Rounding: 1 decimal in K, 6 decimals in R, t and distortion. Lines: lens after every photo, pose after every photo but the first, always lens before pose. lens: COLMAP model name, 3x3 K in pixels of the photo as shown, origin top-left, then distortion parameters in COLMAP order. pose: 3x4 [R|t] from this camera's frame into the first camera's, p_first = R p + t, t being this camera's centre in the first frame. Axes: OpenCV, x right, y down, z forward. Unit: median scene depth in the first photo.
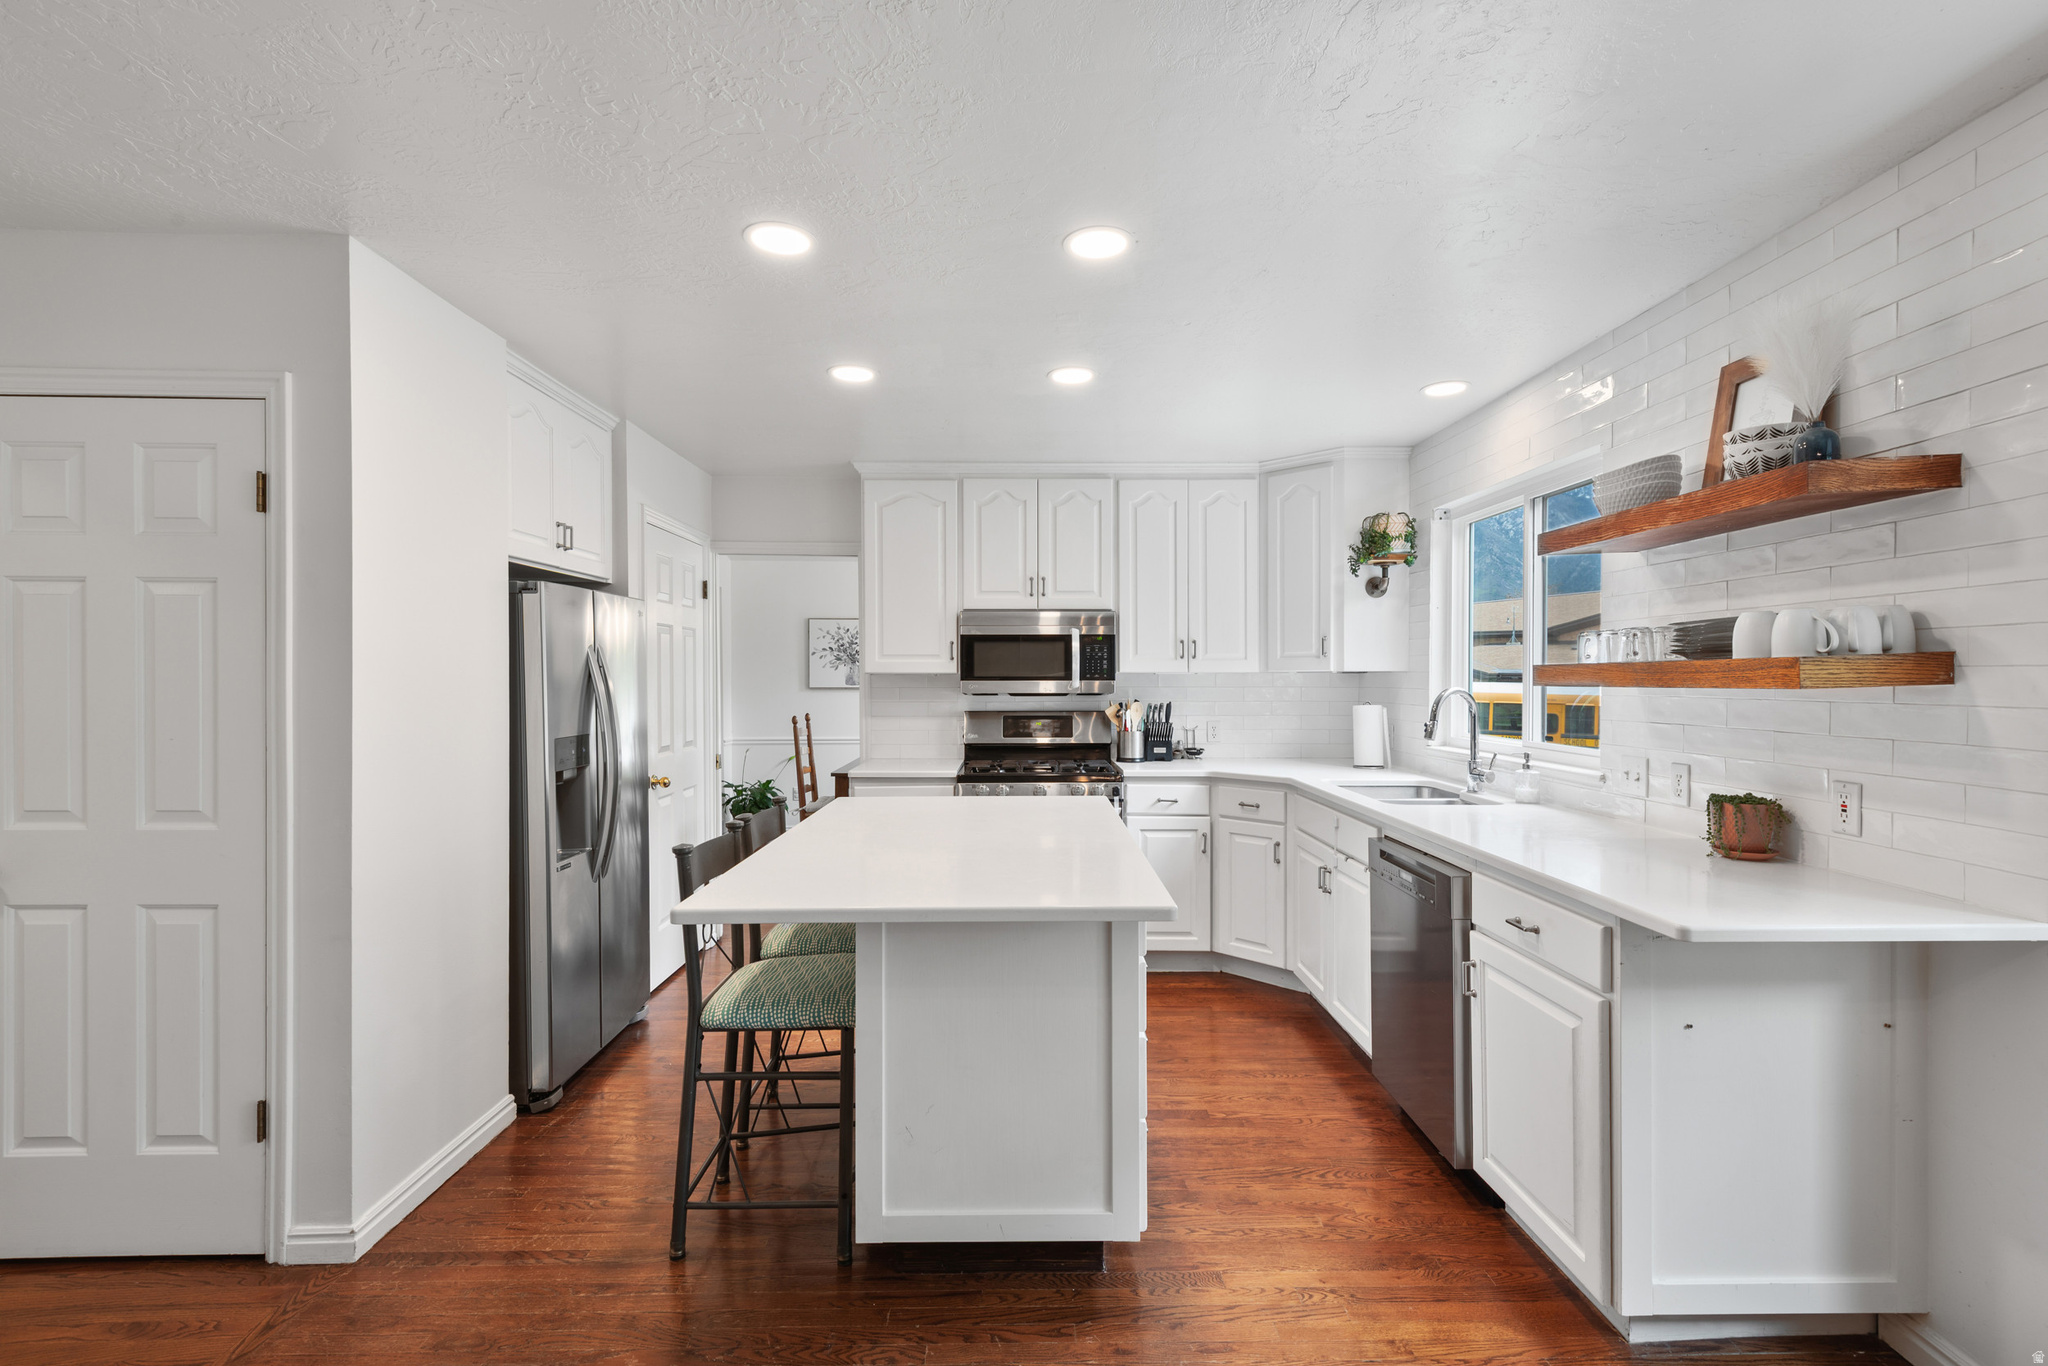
lens RADIAL K [[916.9, 0, 1035.1], [0, 916.9, 675.8], [0, 0, 1]] dist [0.013654, -0.000797]
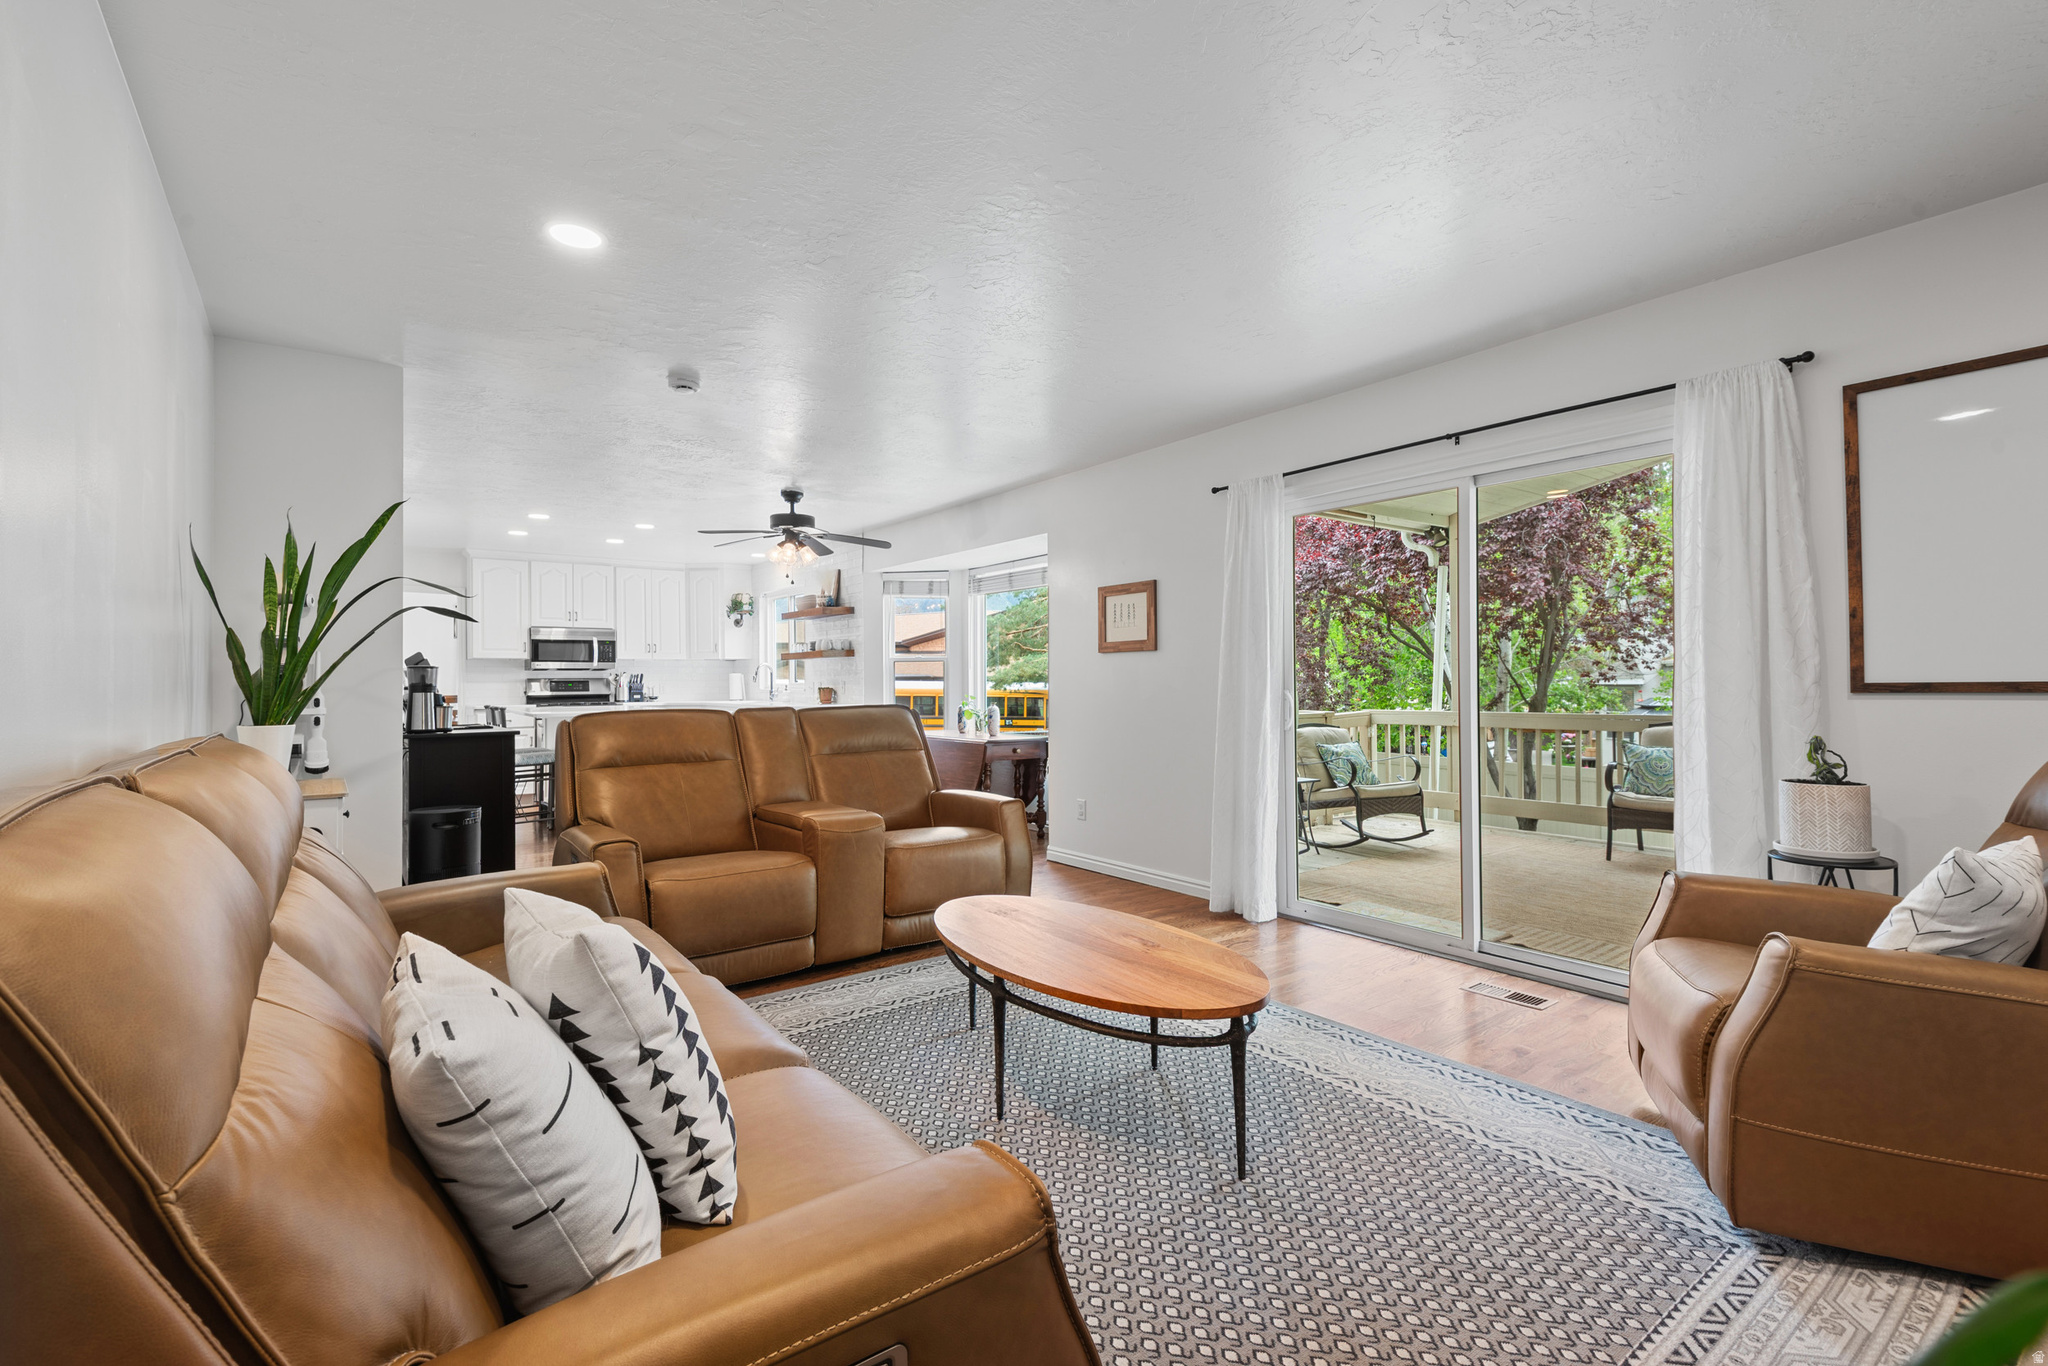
lens RADIAL K [[916.9, 0, 1035.1], [0, 916.9, 675.8], [0, 0, 1]] dist [0.013654, -0.000797]
pose [[0.806655, -0.001486, 0.591020, -0.385147], [0.006535, 0.999958, -0.006405, 0.055402], [-0.590986, 0.009029, 0.806631, -1.277019]]
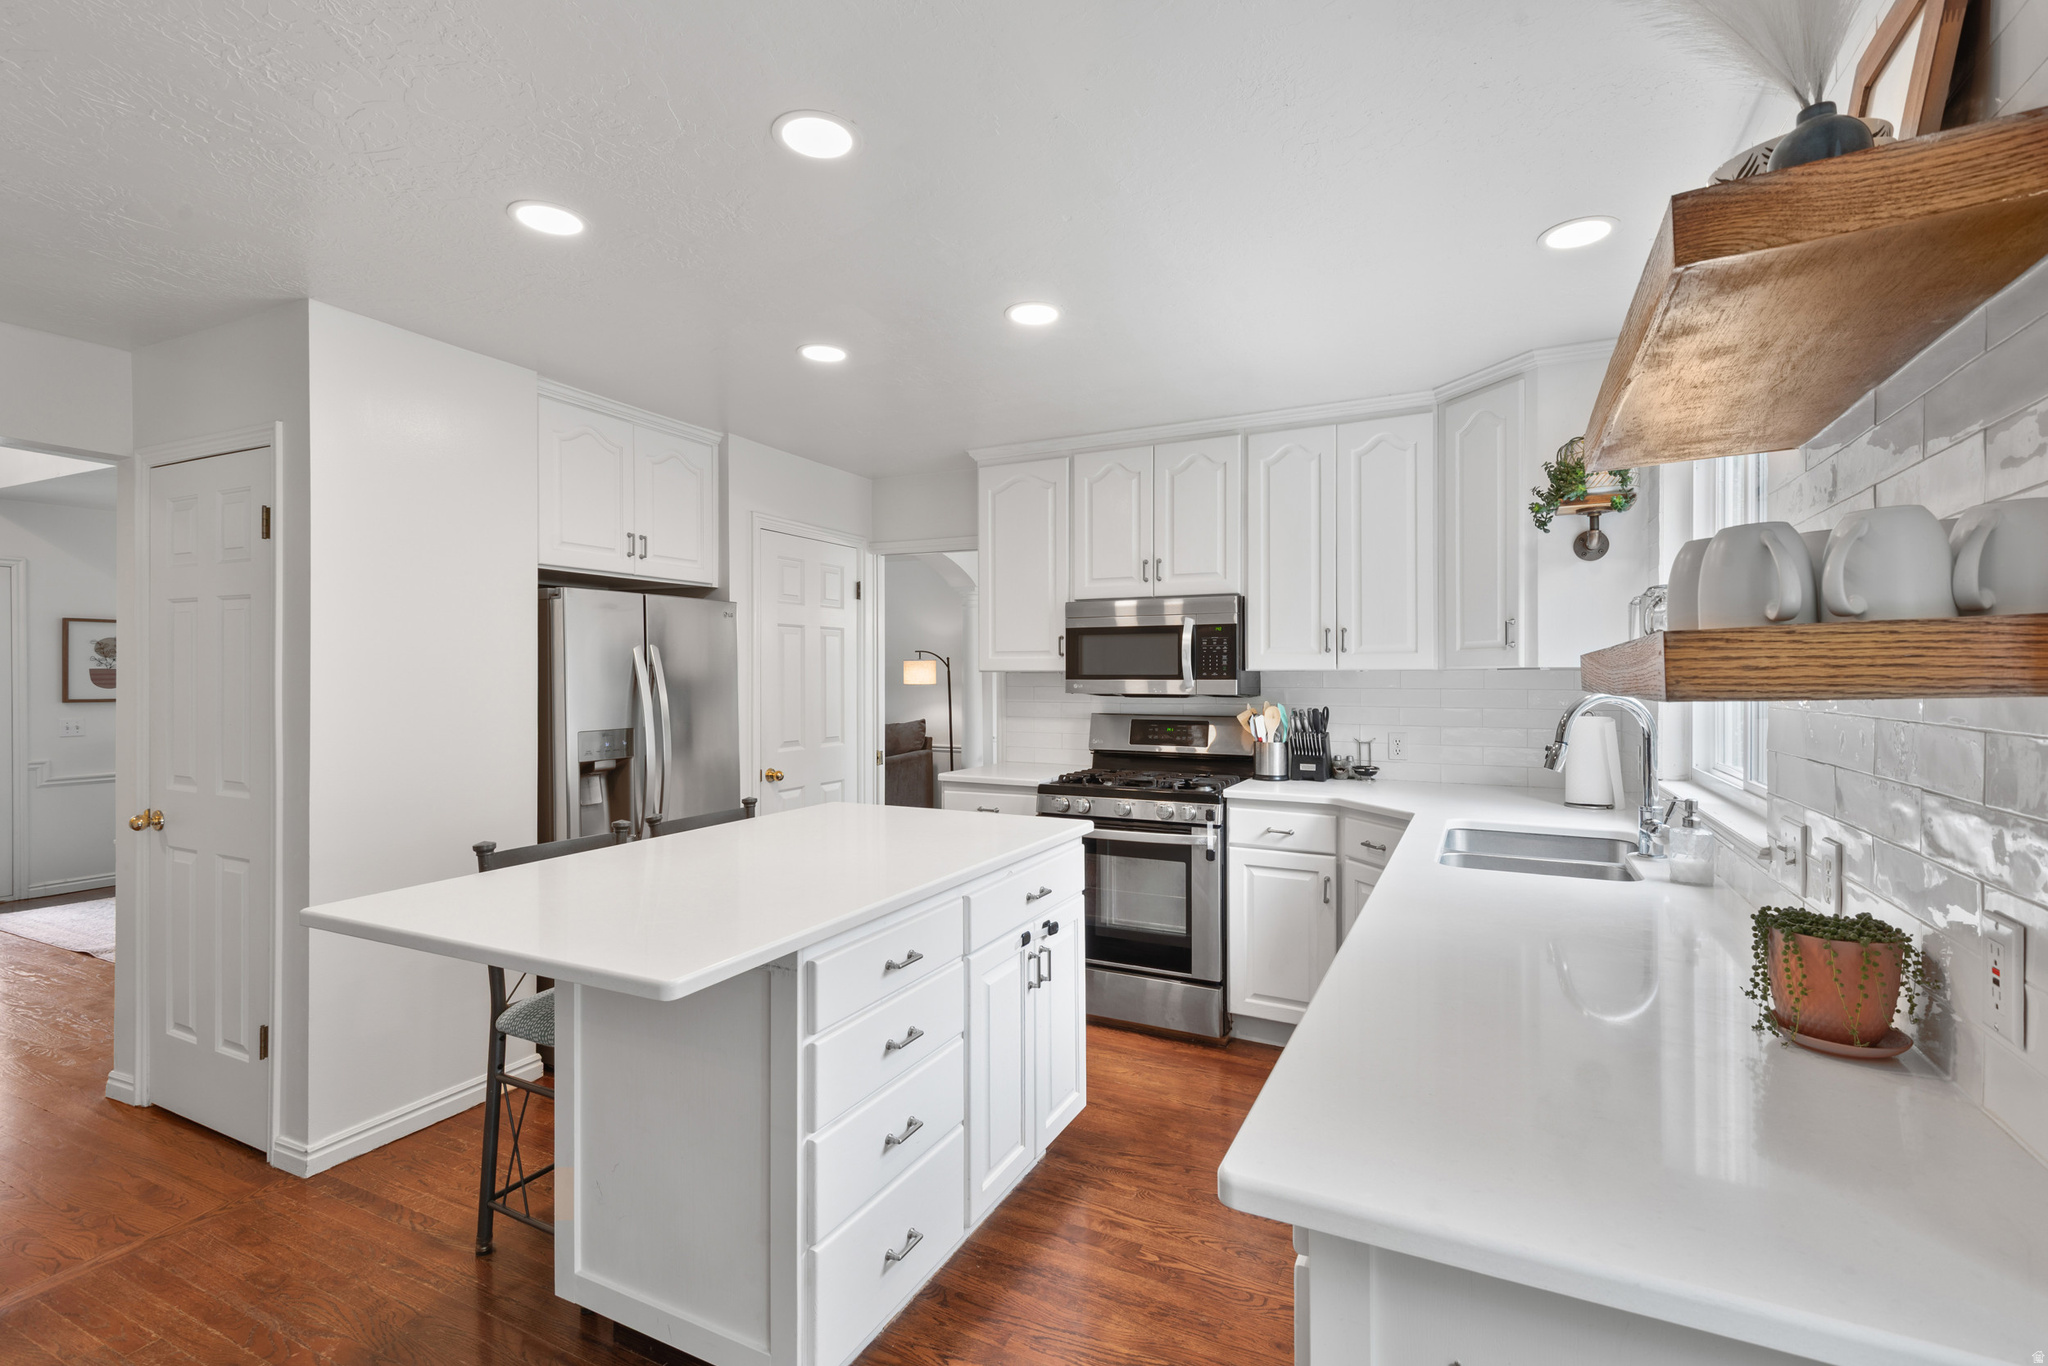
lens RADIAL K [[916.9, 0, 1035.1], [0, 916.9, 675.8], [0, 0, 1]] dist [0.013654, -0.000797]
pose [[0.890827, 0.000512, -0.454342, 0.299772], [0.000301, 0.999998, 0.001716, -0.000003], [0.454342, -0.001665, 0.890826, 0.185906]]
